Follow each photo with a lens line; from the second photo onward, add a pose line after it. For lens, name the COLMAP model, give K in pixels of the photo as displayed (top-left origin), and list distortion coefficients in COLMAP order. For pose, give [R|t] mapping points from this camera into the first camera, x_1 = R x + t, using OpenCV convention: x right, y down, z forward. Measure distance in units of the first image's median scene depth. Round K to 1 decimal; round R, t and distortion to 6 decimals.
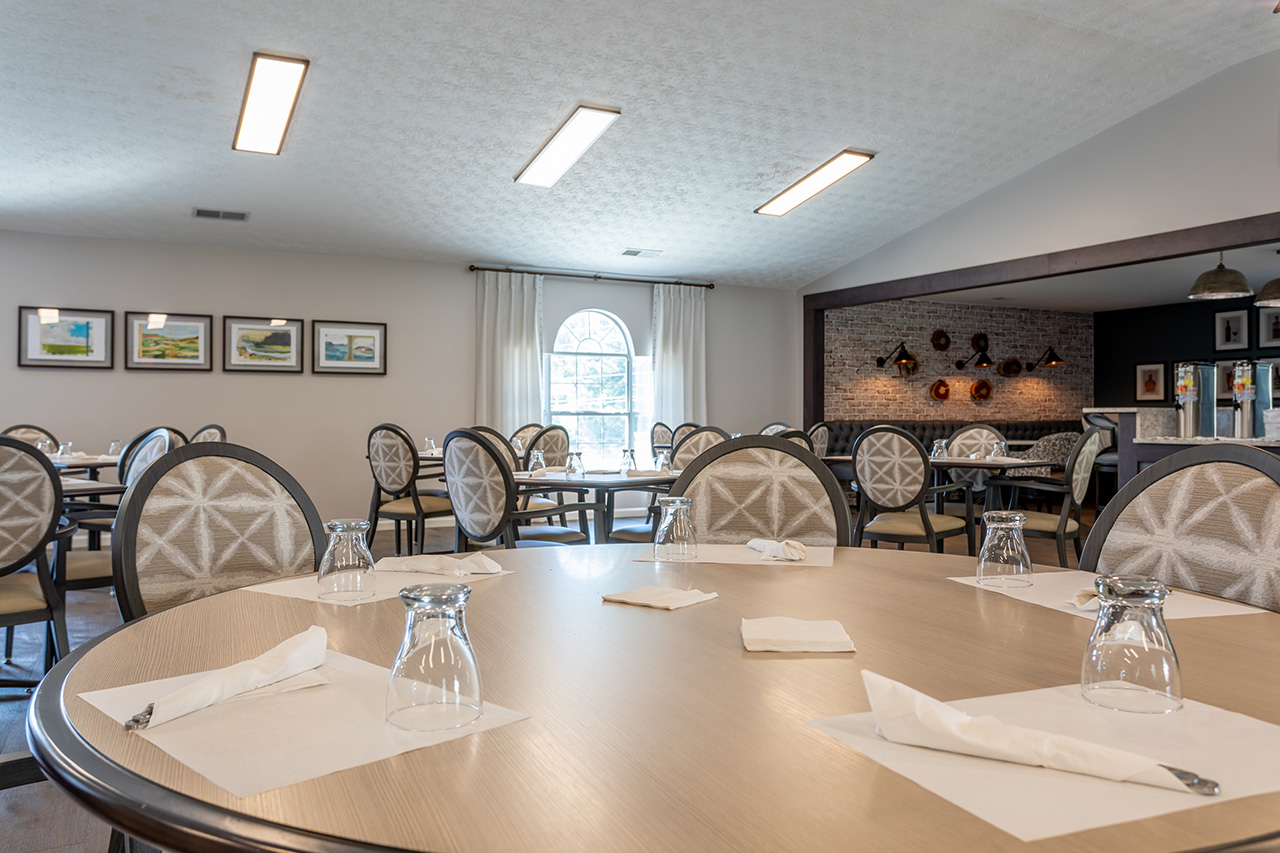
lens RADIAL K [[1006.1, 0, 619.4], [0, 1006.1, 388.8], [0, 0, 1]] dist [0.003404, -0.005200]
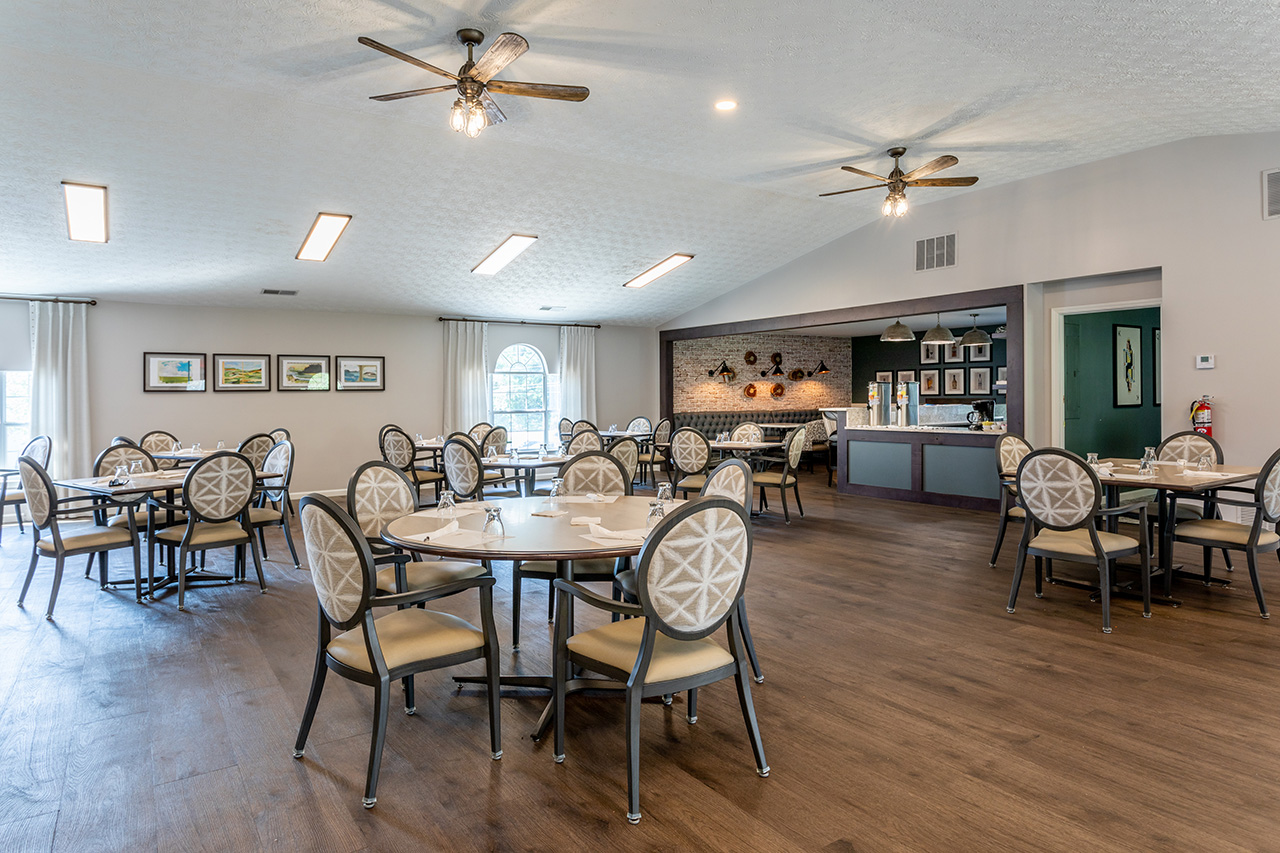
lens RADIAL K [[800.2, 0, 642.3], [0, 800.2, 370.2], [0, 0, 1]] dist [-0.006994, 0.001983]
pose [[0.991852, -0.006282, 0.127237, 0.002485], [0.006630, 0.999975, -0.002311, -0.042281], [-0.127219, 0.003136, 0.991870, -0.275997]]
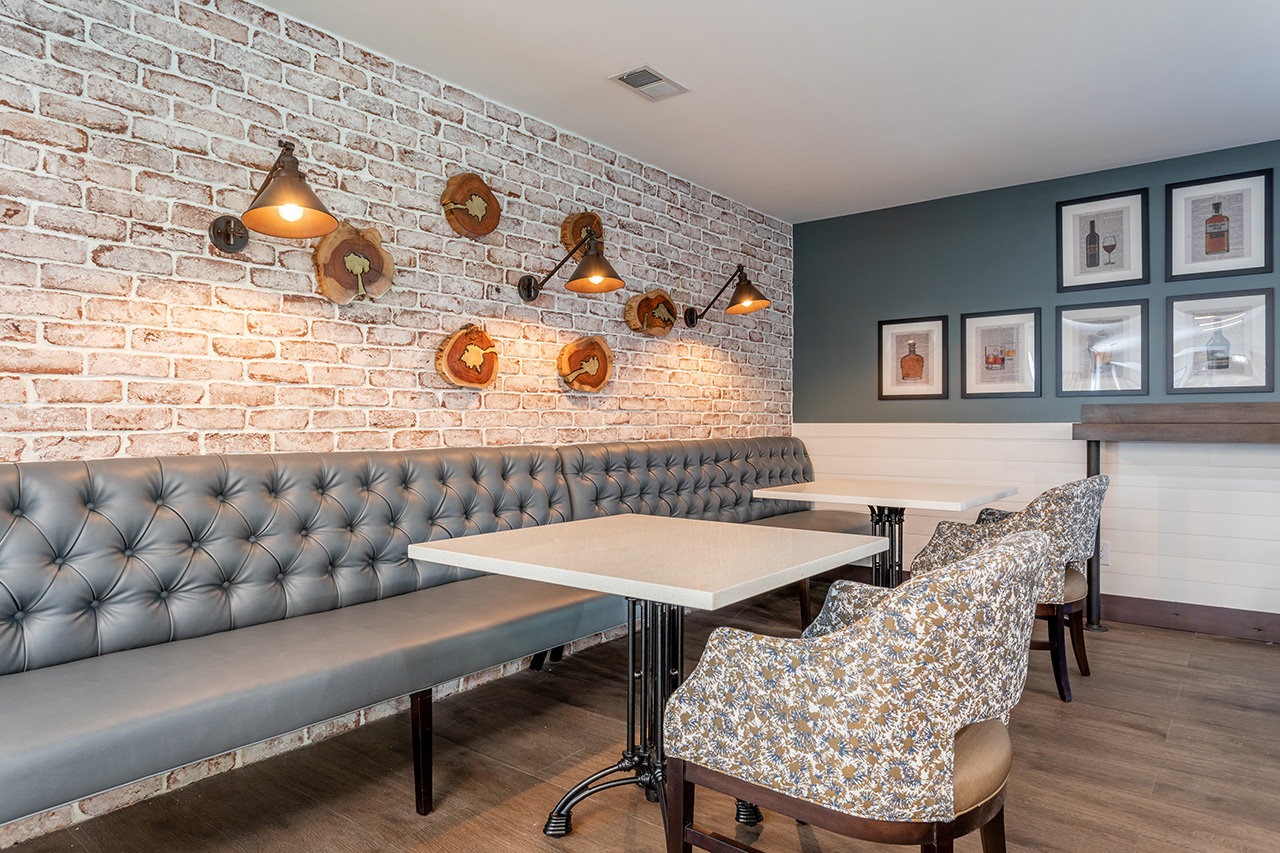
lens RADIAL K [[810.8, 0, 638.9], [0, 810.8, 419.5], [0, 0, 1]] dist [-0.006624, -0.000594]
pose [[0.915050, -0.003165, 0.403327, 0.396720], [-0.006826, 0.999705, 0.023330, 0.023440], [-0.403282, -0.024102, 0.914758, 1.109230]]
